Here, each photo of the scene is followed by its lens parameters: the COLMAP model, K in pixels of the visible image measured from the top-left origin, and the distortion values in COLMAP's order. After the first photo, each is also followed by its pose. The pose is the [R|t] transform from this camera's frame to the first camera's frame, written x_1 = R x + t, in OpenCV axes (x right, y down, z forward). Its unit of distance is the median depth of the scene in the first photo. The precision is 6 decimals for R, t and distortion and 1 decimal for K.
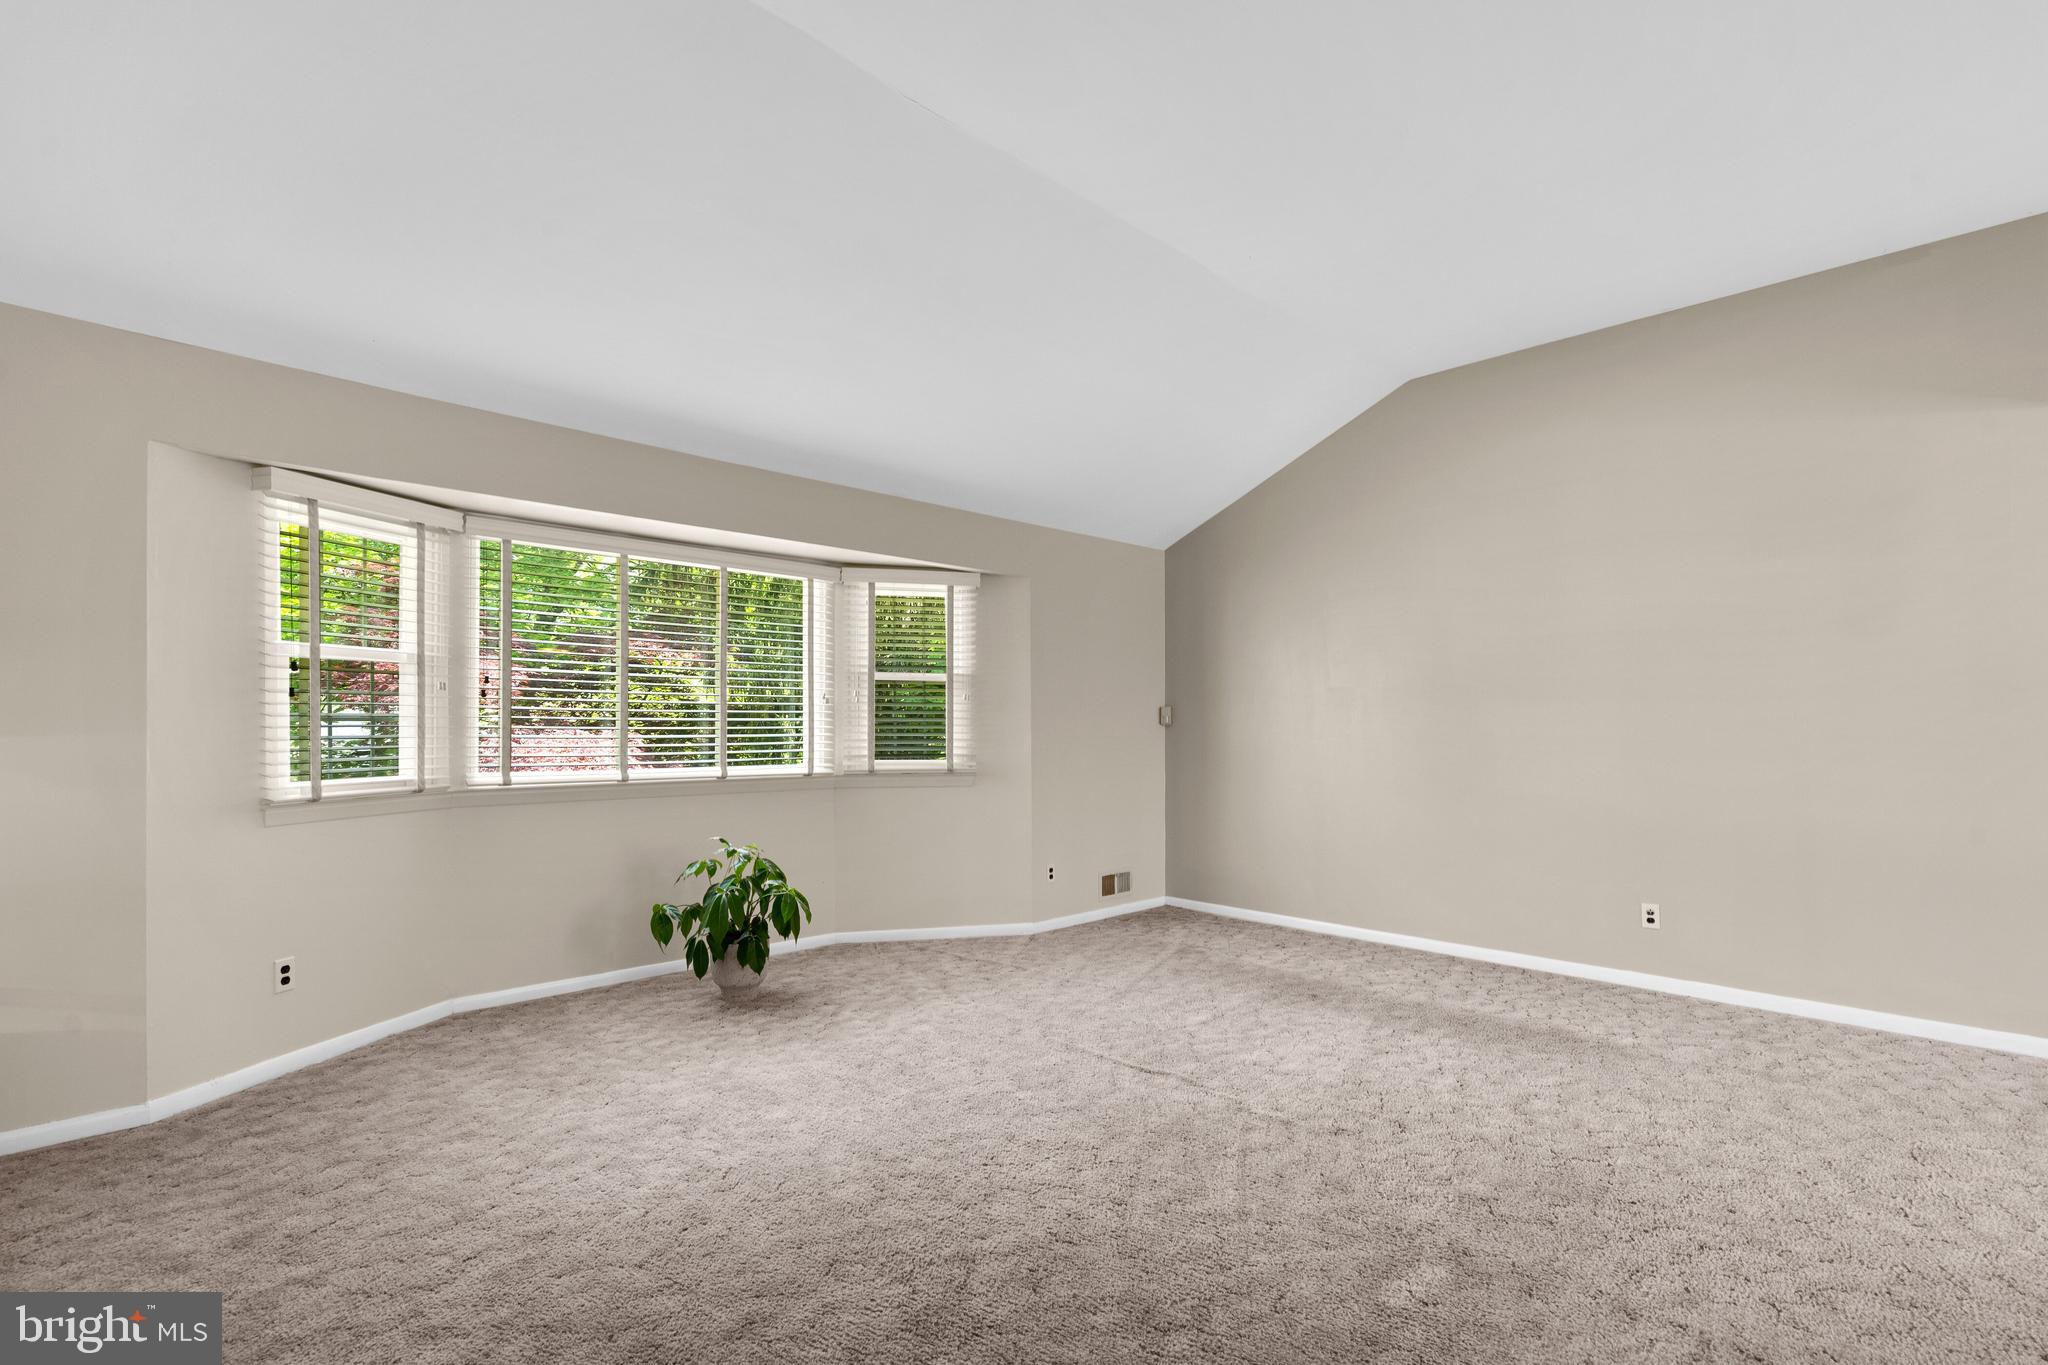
lens RADIAL K [[948.1, 0, 1020.6], [0, 948.1, 719.7], [0, 0, 1]] dist [-0.005110, 0.000200]
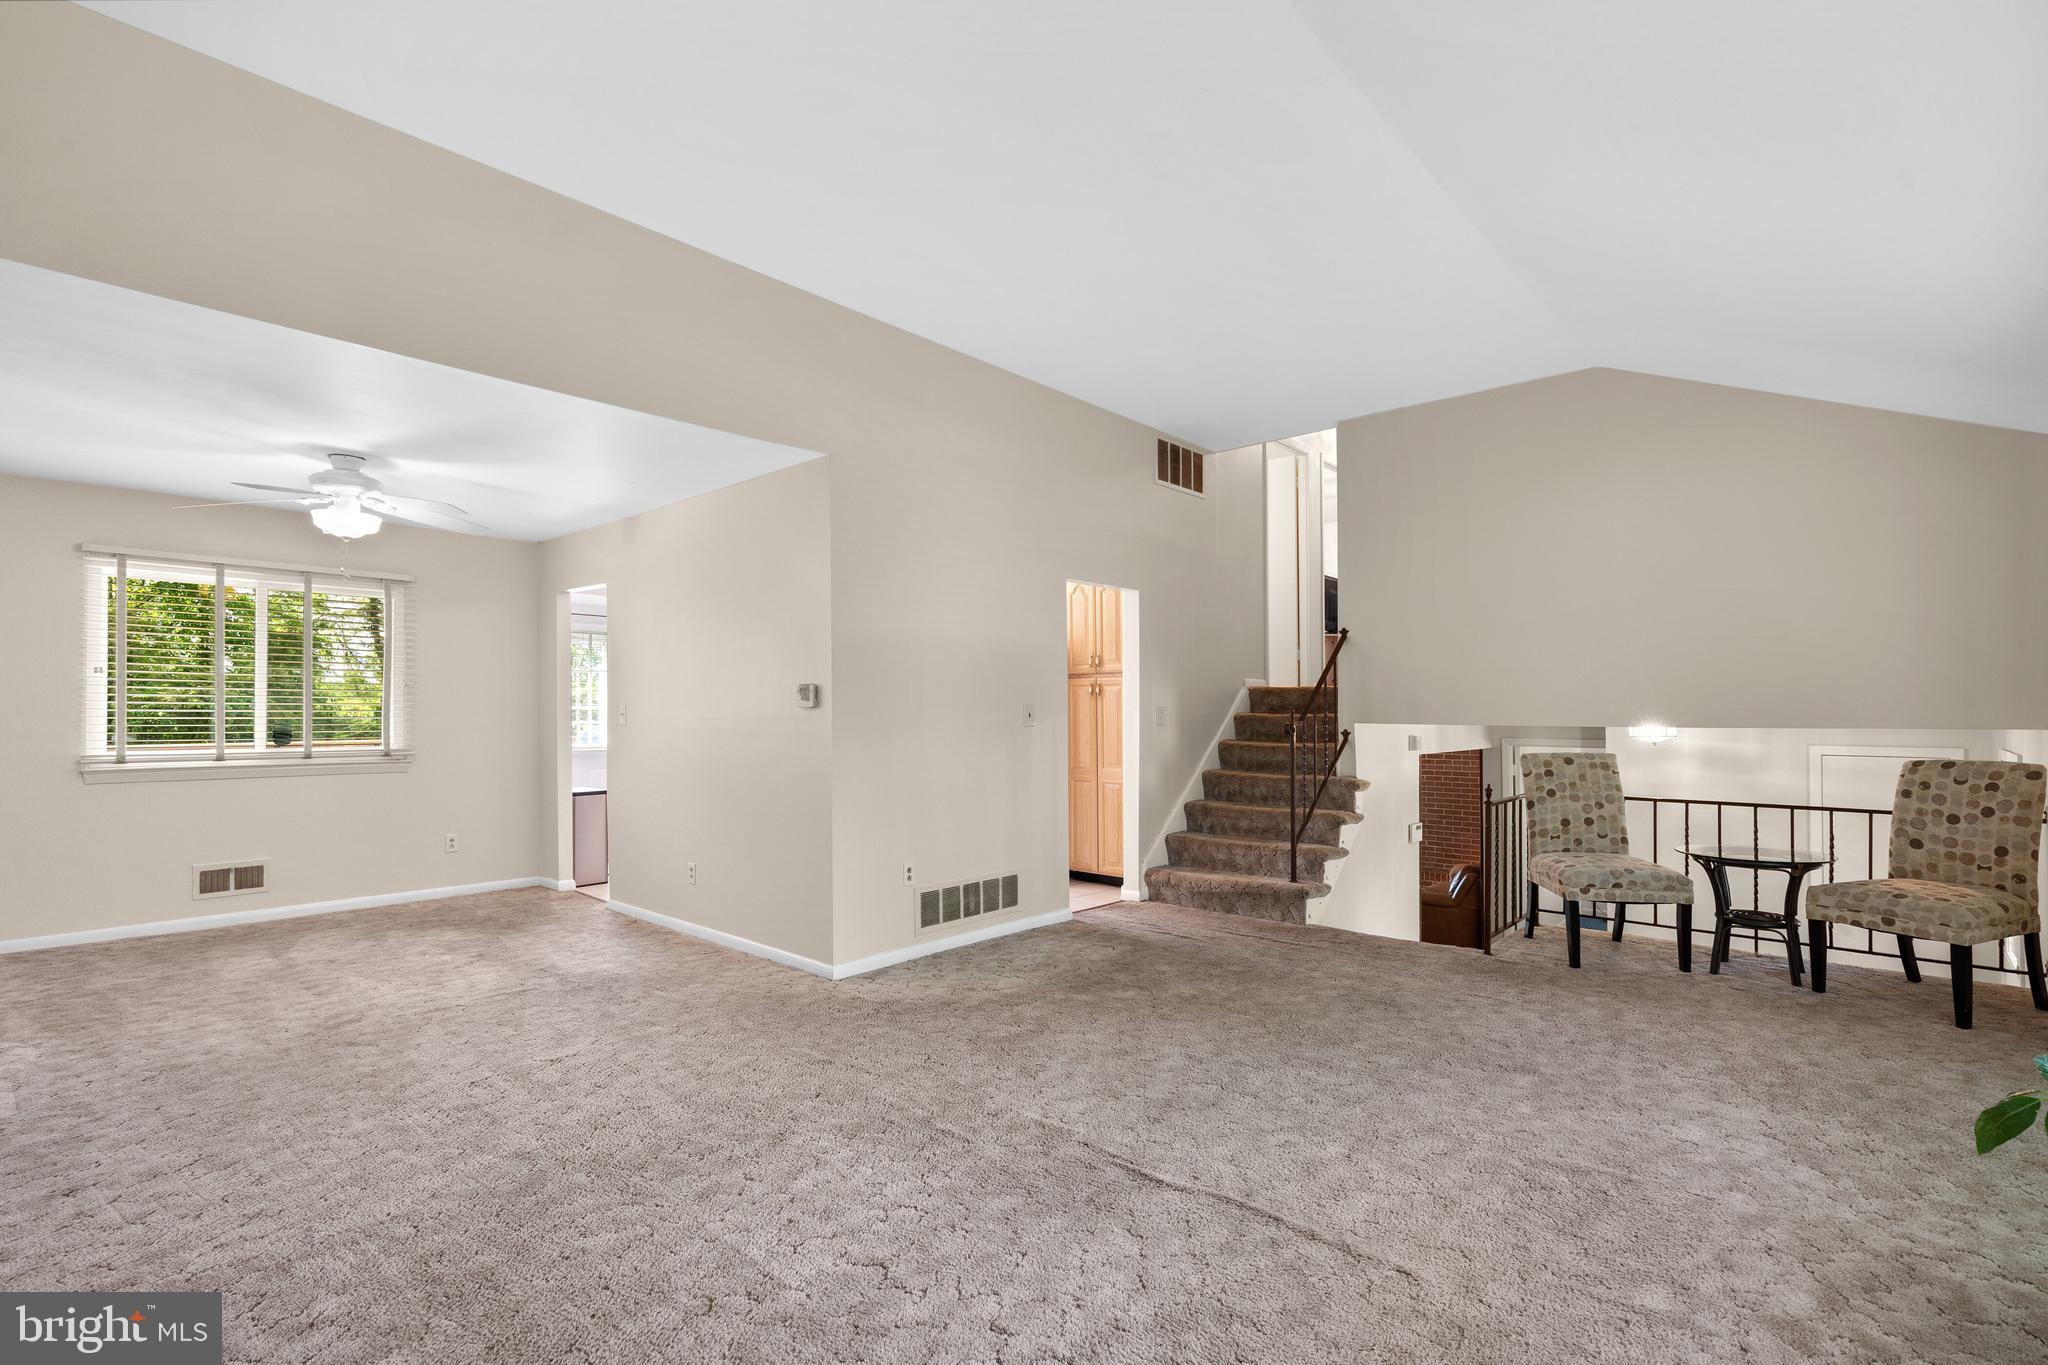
lens RADIAL K [[936.2, 0, 1019.8], [0, 936.2, 698.7], [0, 0, 1]] dist [0.002024, 0.001208]
pose [[-0.998121, -0.001305, -0.061253, 0.258405], [-0.000229, 0.999846, -0.017563, 0.003697], [0.061266, -0.017516, -0.997968, 1.390193]]
